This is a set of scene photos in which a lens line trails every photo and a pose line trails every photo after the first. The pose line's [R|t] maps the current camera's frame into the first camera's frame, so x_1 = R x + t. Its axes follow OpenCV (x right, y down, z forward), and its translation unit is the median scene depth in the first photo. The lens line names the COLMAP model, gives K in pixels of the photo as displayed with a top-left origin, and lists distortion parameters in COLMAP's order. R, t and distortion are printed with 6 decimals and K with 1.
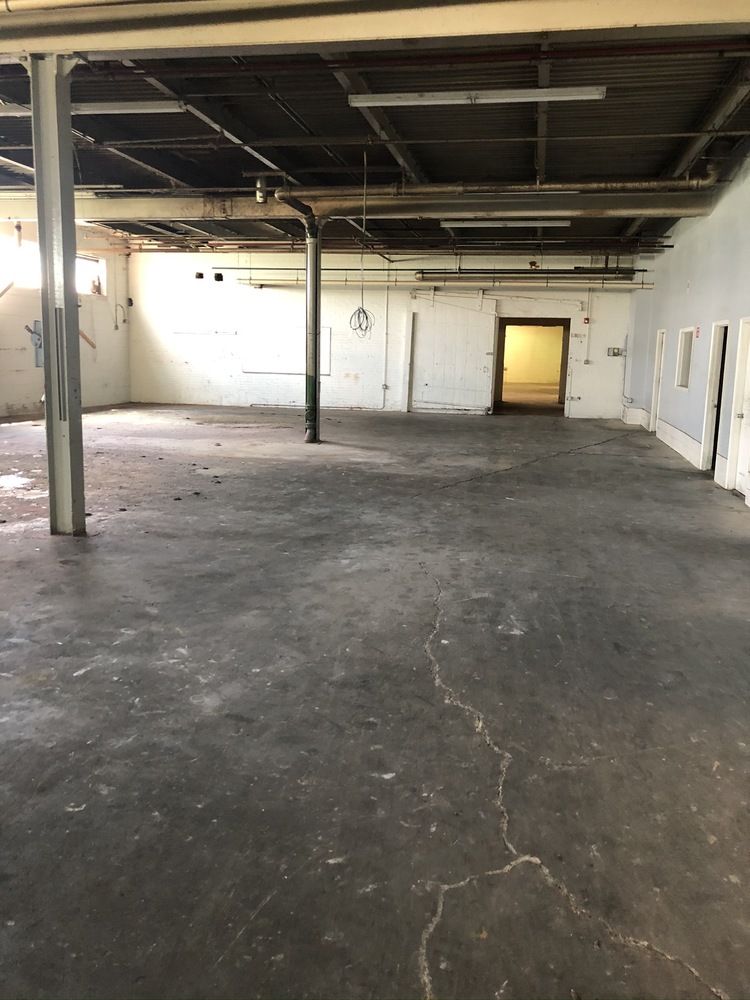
lens RADIAL K [[833.0, 0, 374.8], [0, 833.0, 495.8], [0, 0, 1]] dist [0.099440, -0.206624]
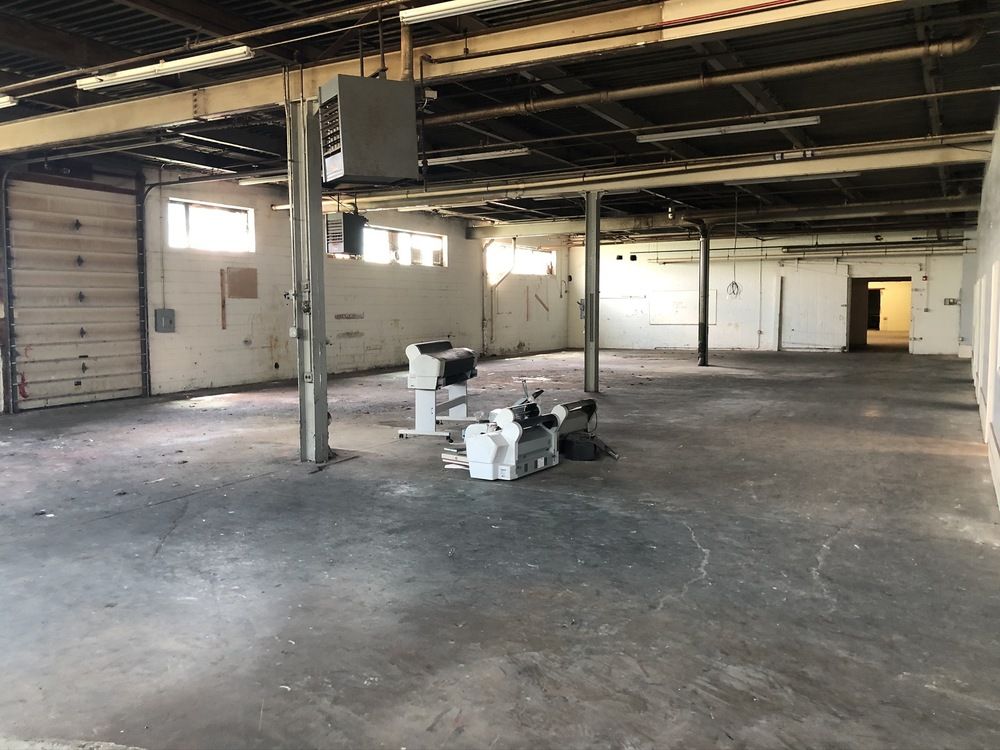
lens RADIAL K [[833.0, 0, 481.8], [0, 833.0, 369.7], [0, 0, 1]] dist [0.099440, -0.206624]
pose [[0.946288, -0.004918, -0.323288, 0.027716], [-0.027373, 0.995076, -0.095259, 0.072060], [0.322164, 0.098992, 0.941494, -0.418759]]
